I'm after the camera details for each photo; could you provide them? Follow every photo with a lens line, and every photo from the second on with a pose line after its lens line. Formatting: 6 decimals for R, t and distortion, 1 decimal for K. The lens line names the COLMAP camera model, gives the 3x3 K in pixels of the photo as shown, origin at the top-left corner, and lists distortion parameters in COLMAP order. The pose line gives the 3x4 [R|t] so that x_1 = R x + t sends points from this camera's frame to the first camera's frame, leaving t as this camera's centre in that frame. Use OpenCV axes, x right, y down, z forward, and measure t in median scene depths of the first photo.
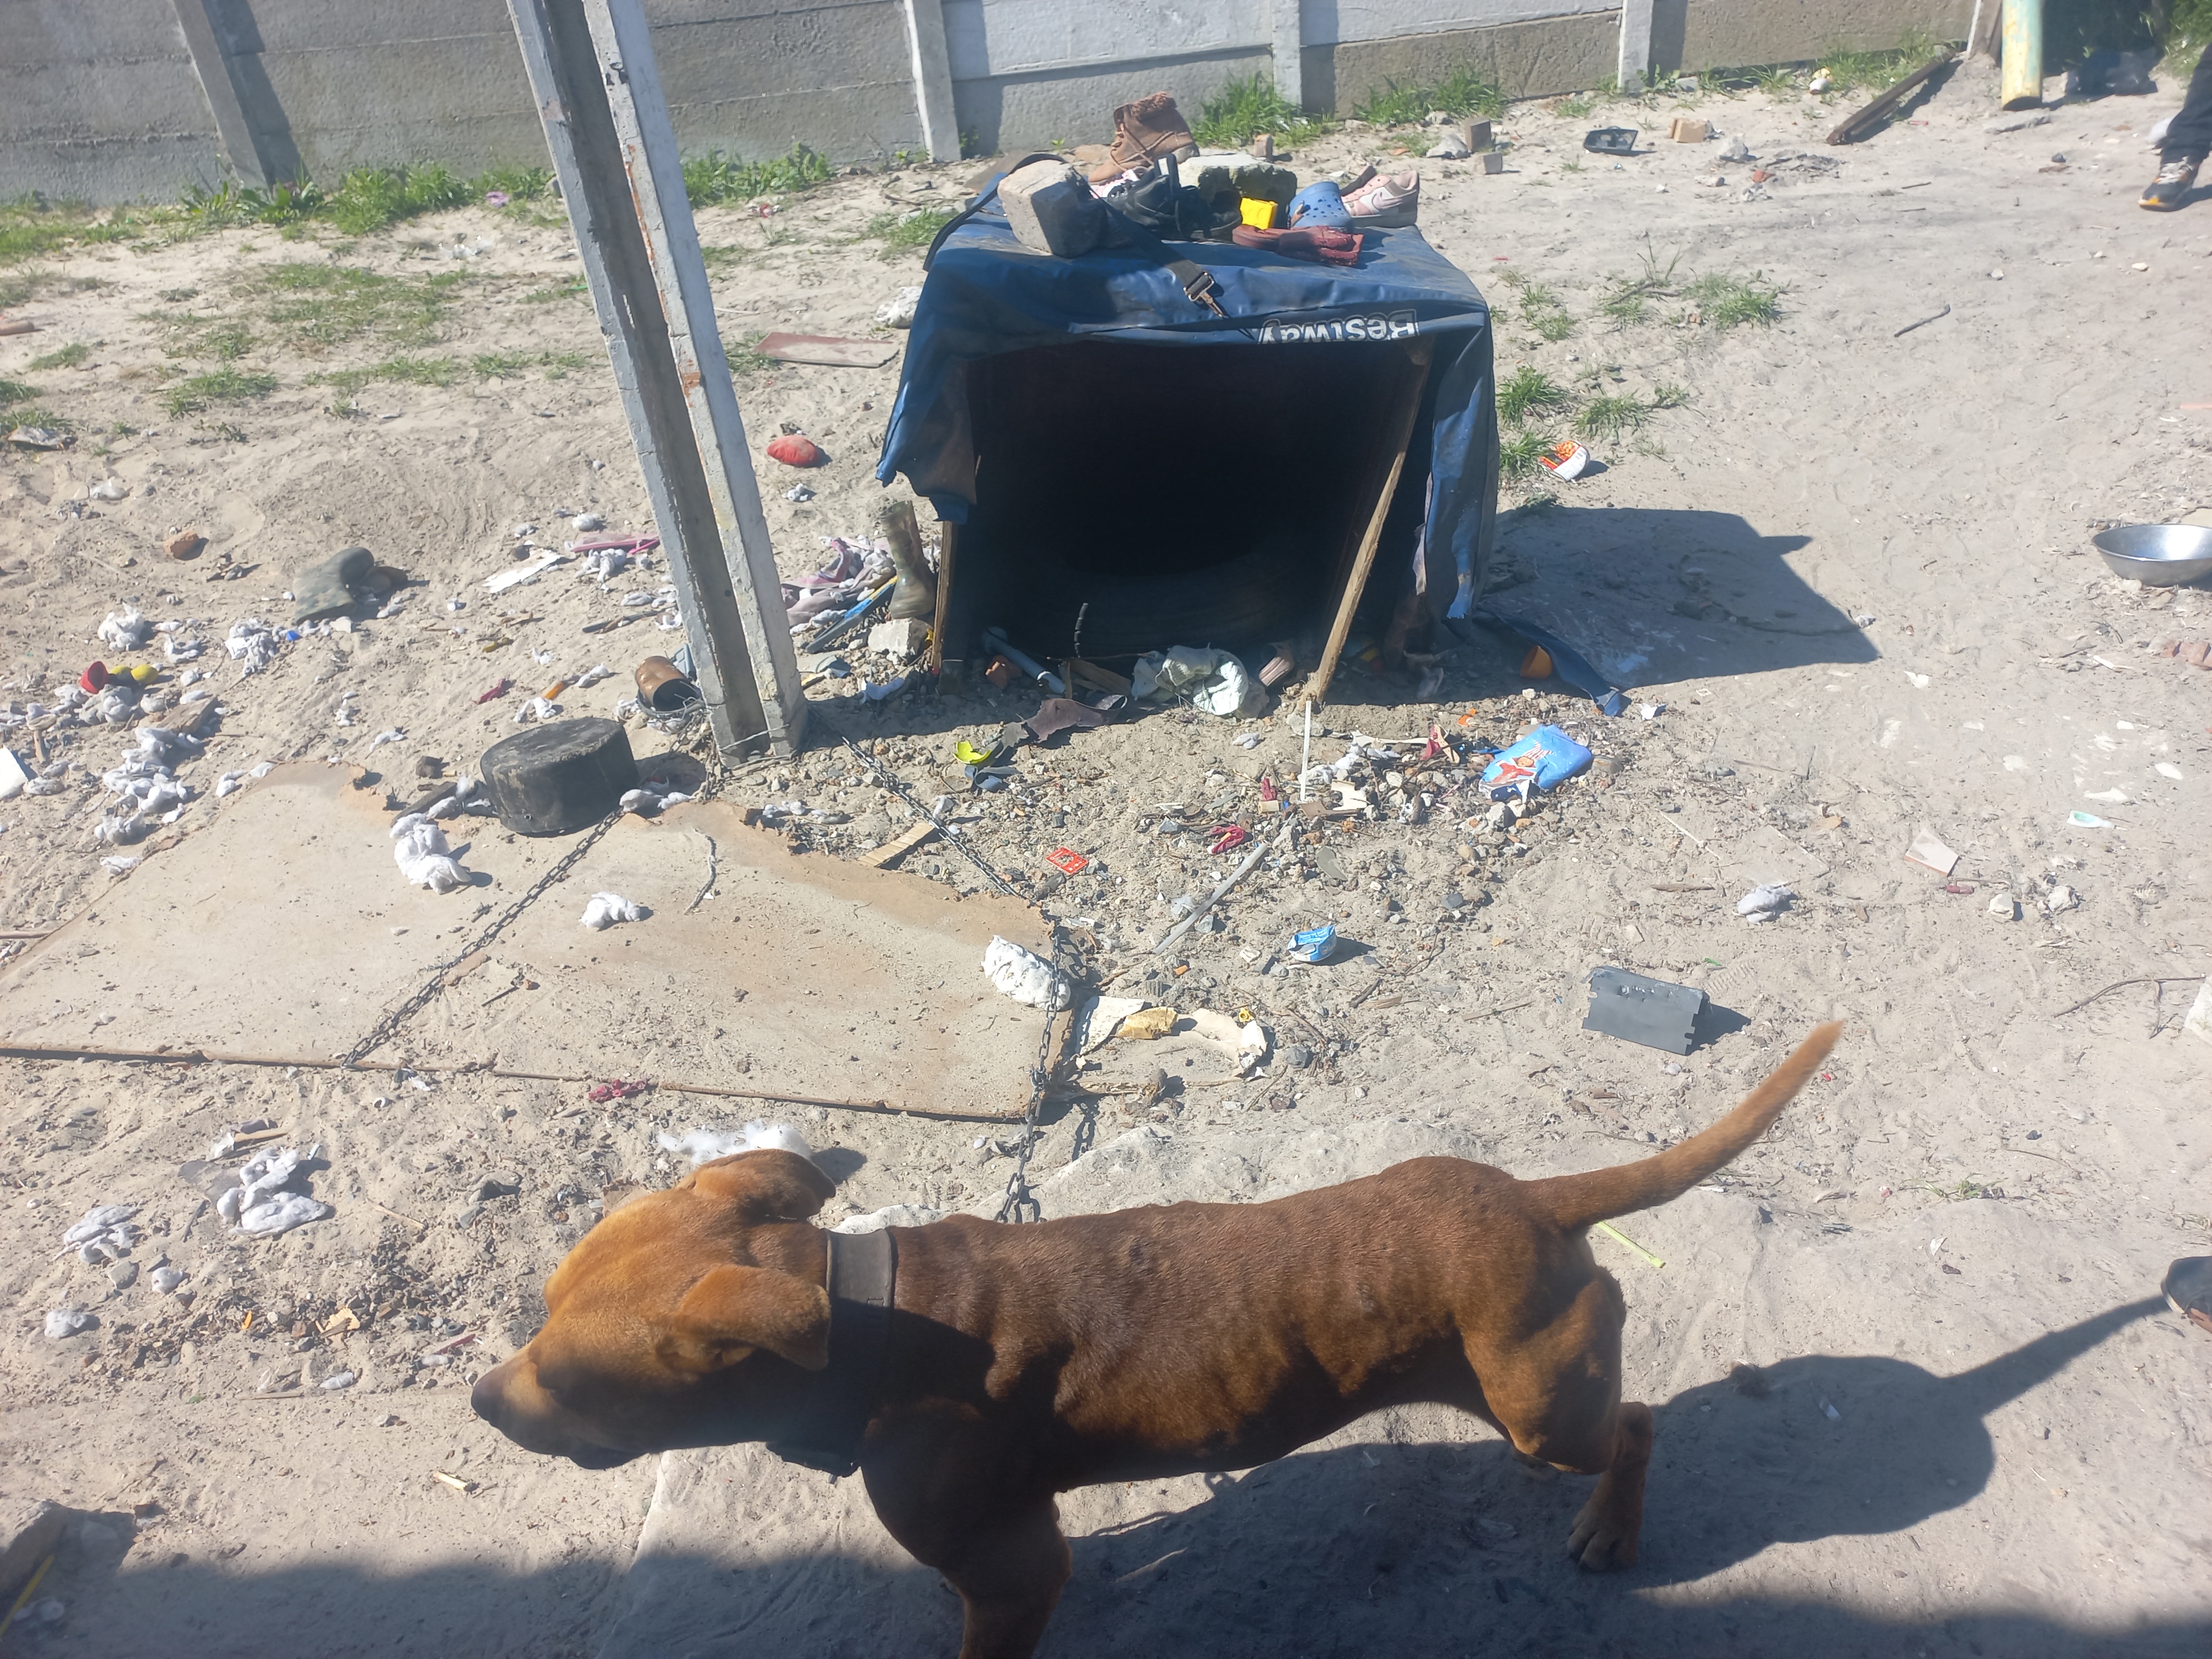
lens RADIAL K [[1556.1, 0, 1107.1], [0, 1556.1, 835.3], [0, 0, 1]] dist [0.077777, -0.095834]
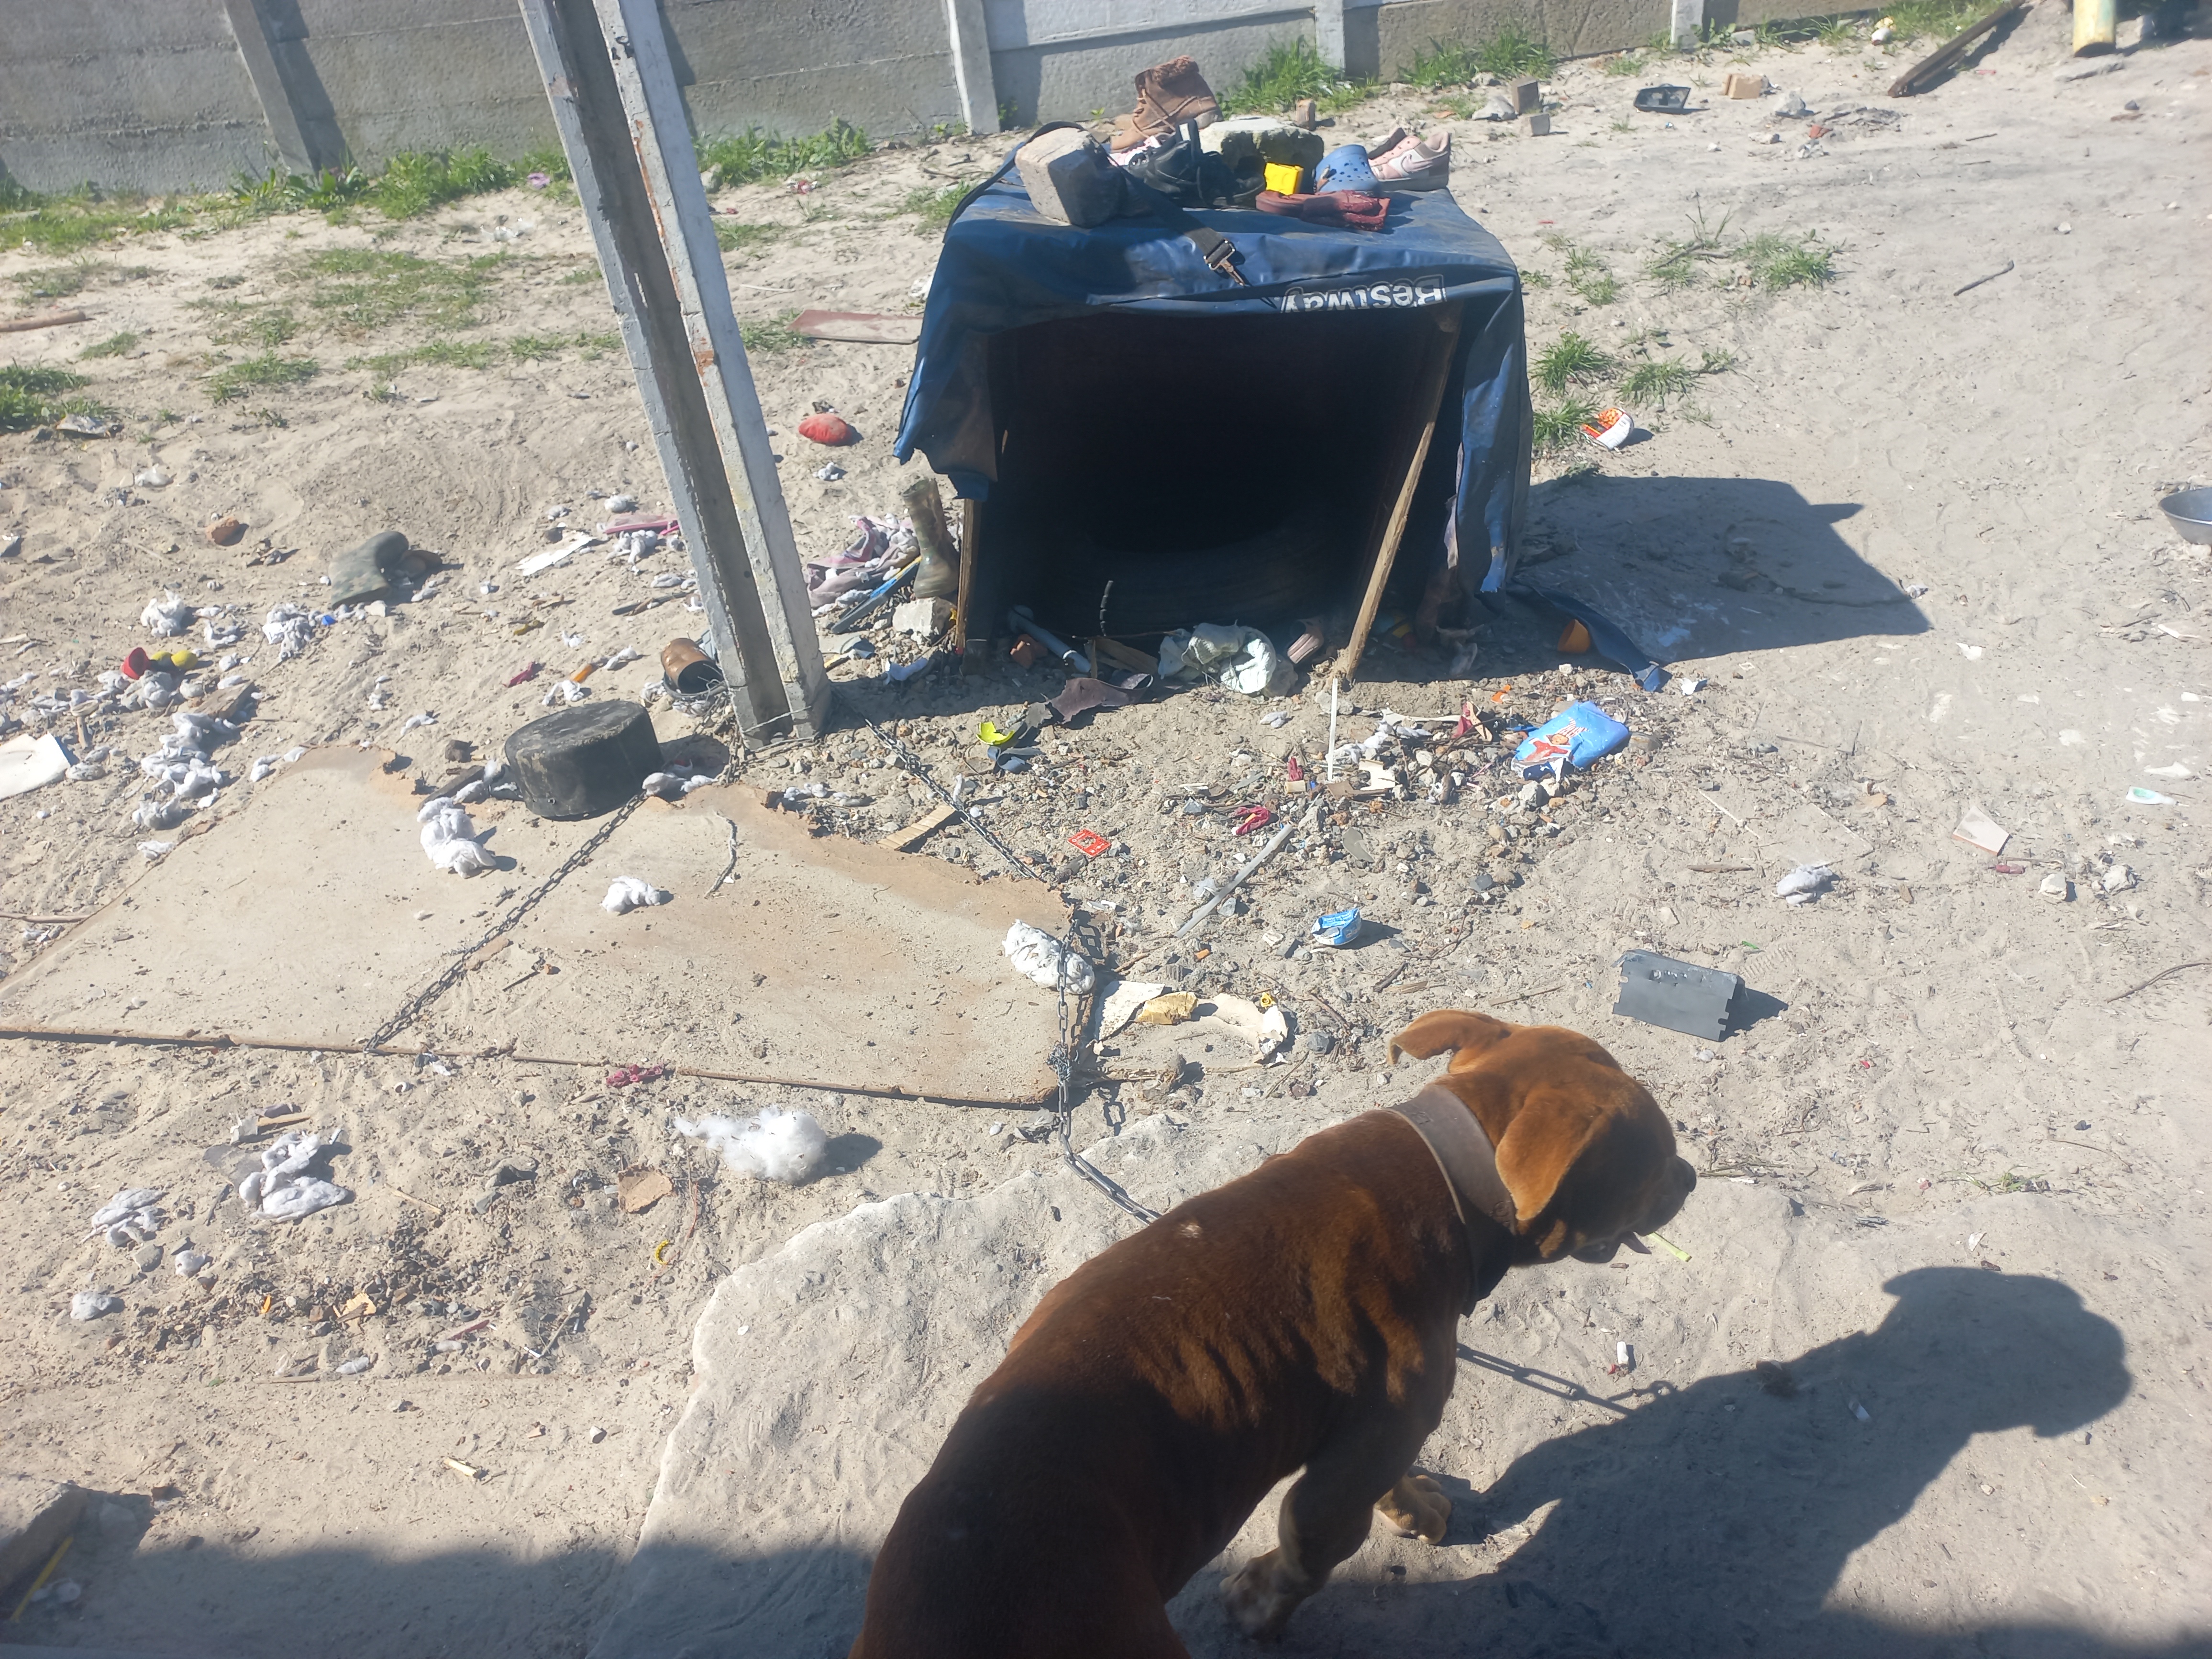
lens RADIAL K [[1556.1, 0, 1107.1], [0, 1556.1, 835.3], [0, 0, 1]] dist [0.077777, -0.095834]
pose [[0.999407, -0.003967, -0.034199, 0.017894], [0.004485, 0.999876, 0.015094, -0.003021], [0.034135, -0.015238, 0.999301, 0.012924]]
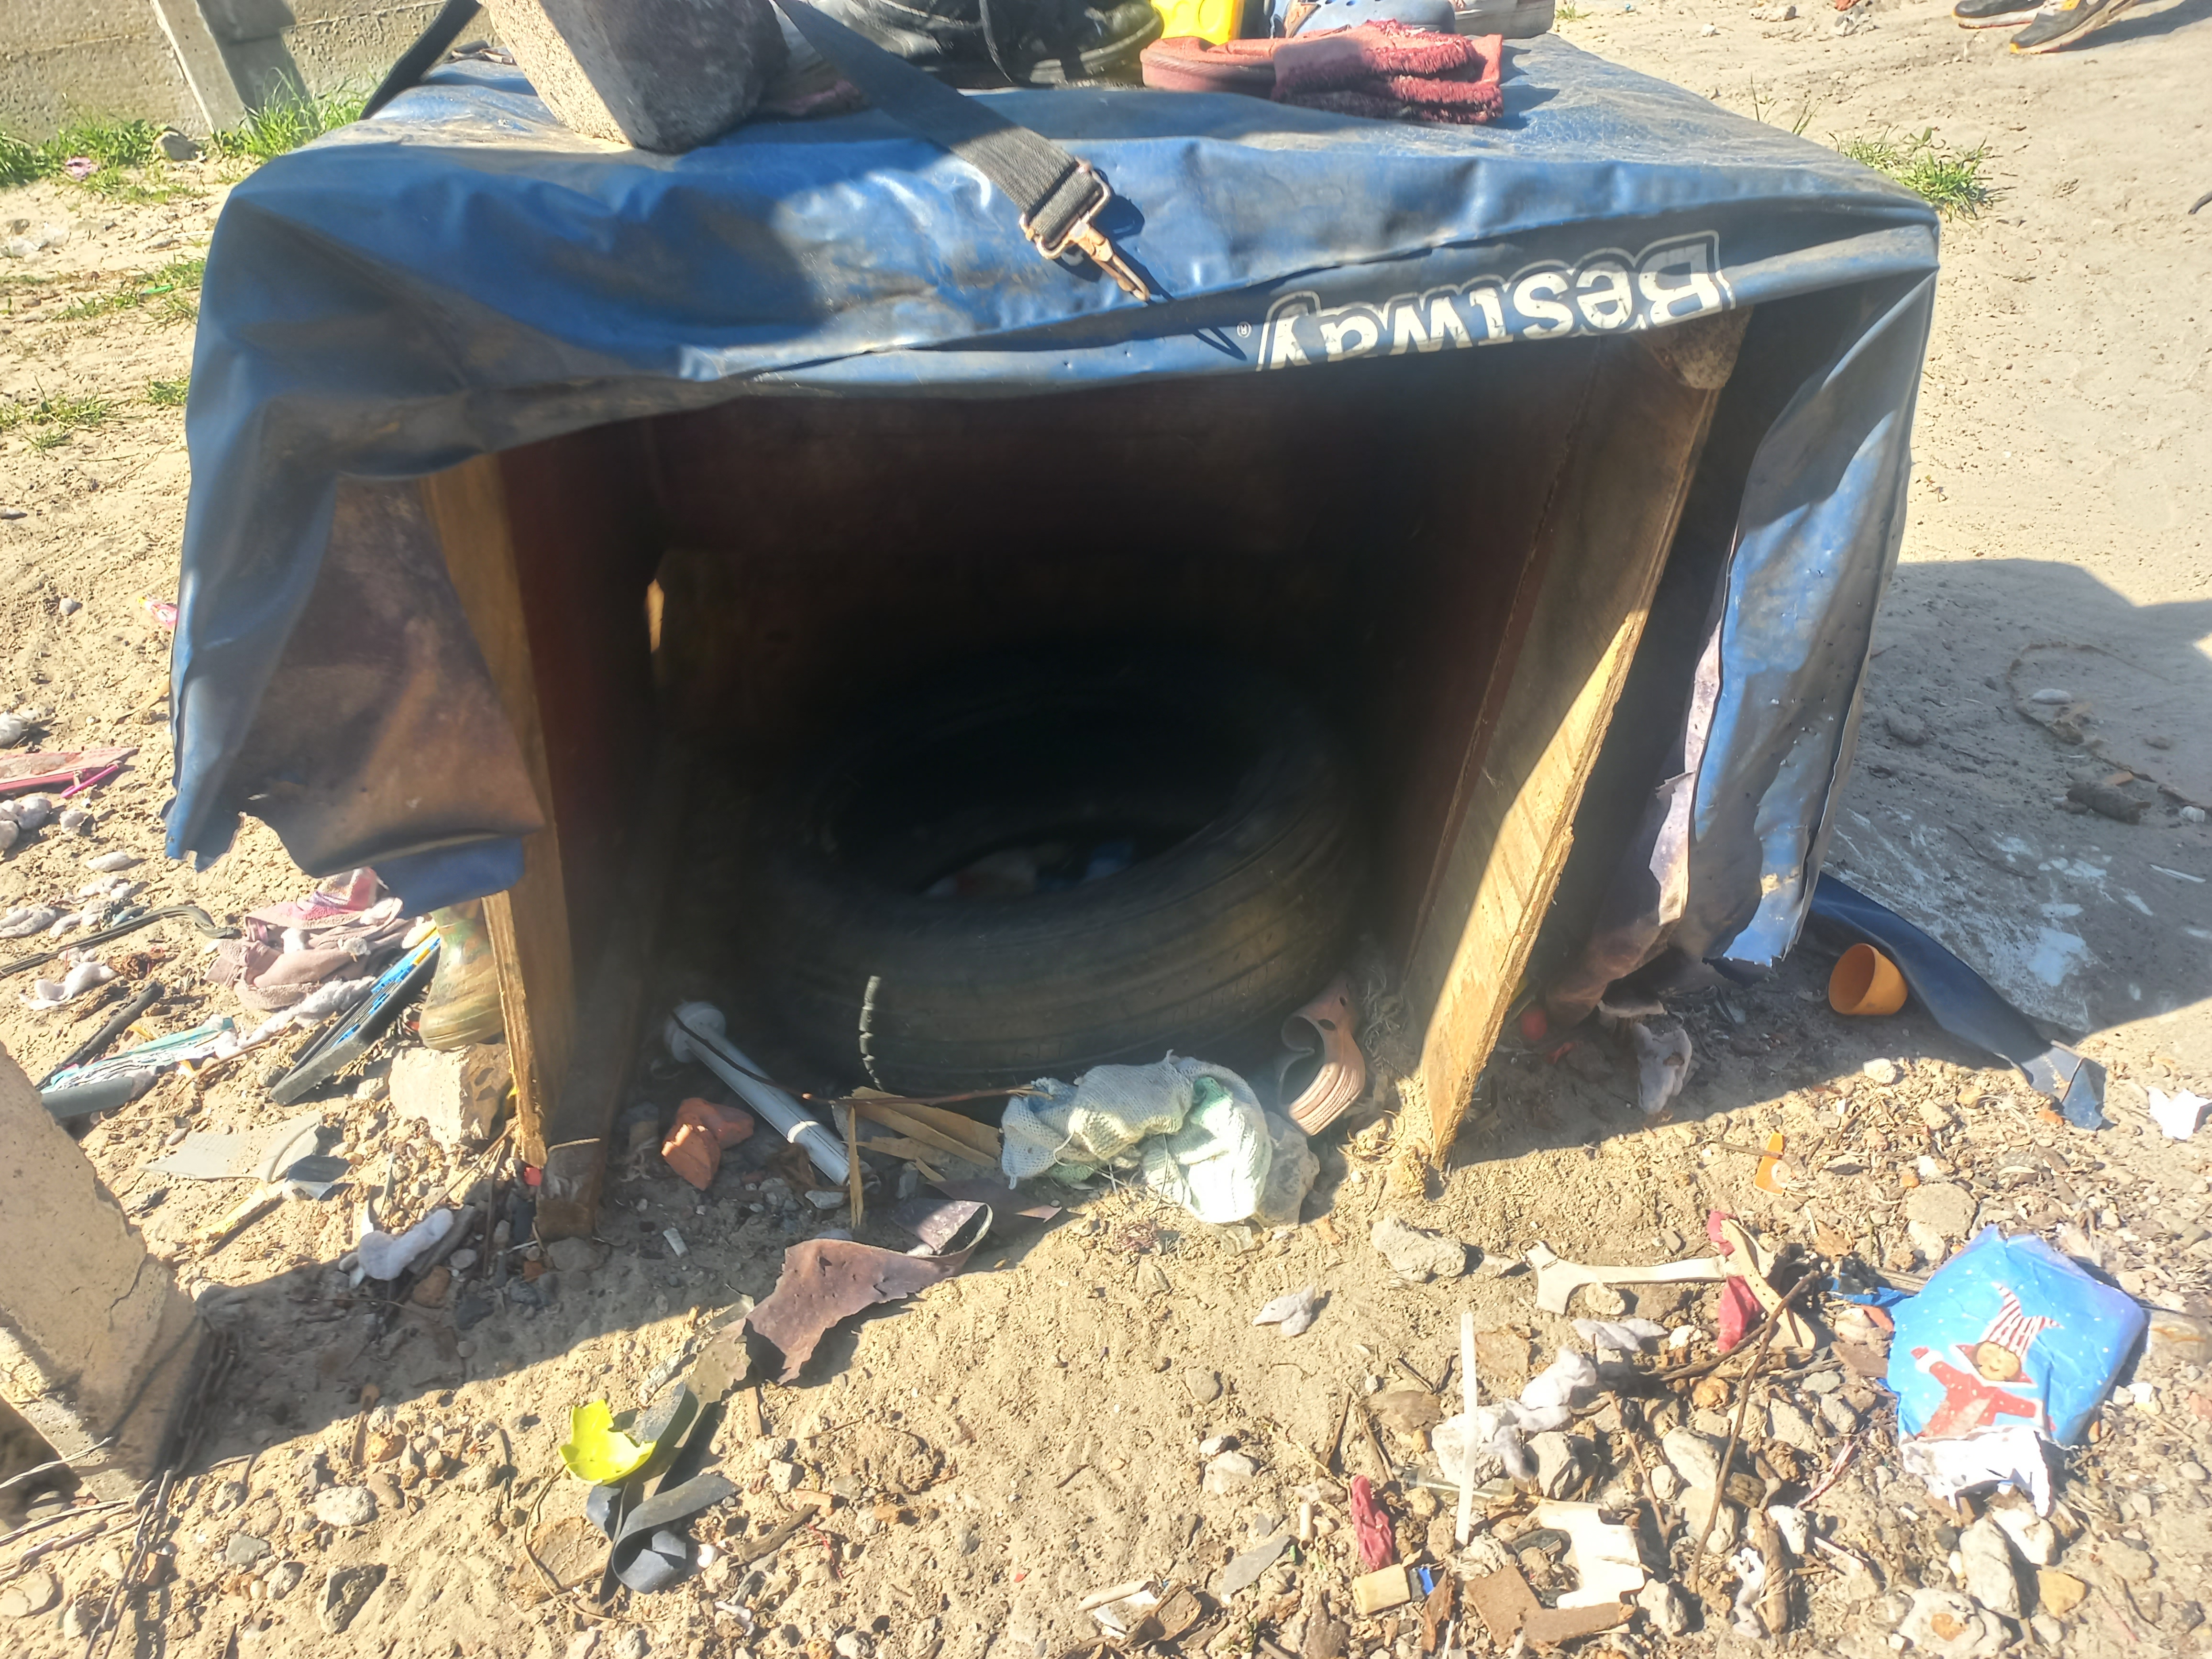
lens RADIAL K [[1563.2, 0, 1116.7], [0, 1563.2, 865.8], [0, 0, 1]] dist [0.017670, 0.005754]
pose [[0.994293, -0.094851, 0.048836, 0.036326], [0.092201, 0.994279, 0.053930, -0.208659], [-0.053672, -0.049119, 0.997350, 0.603605]]
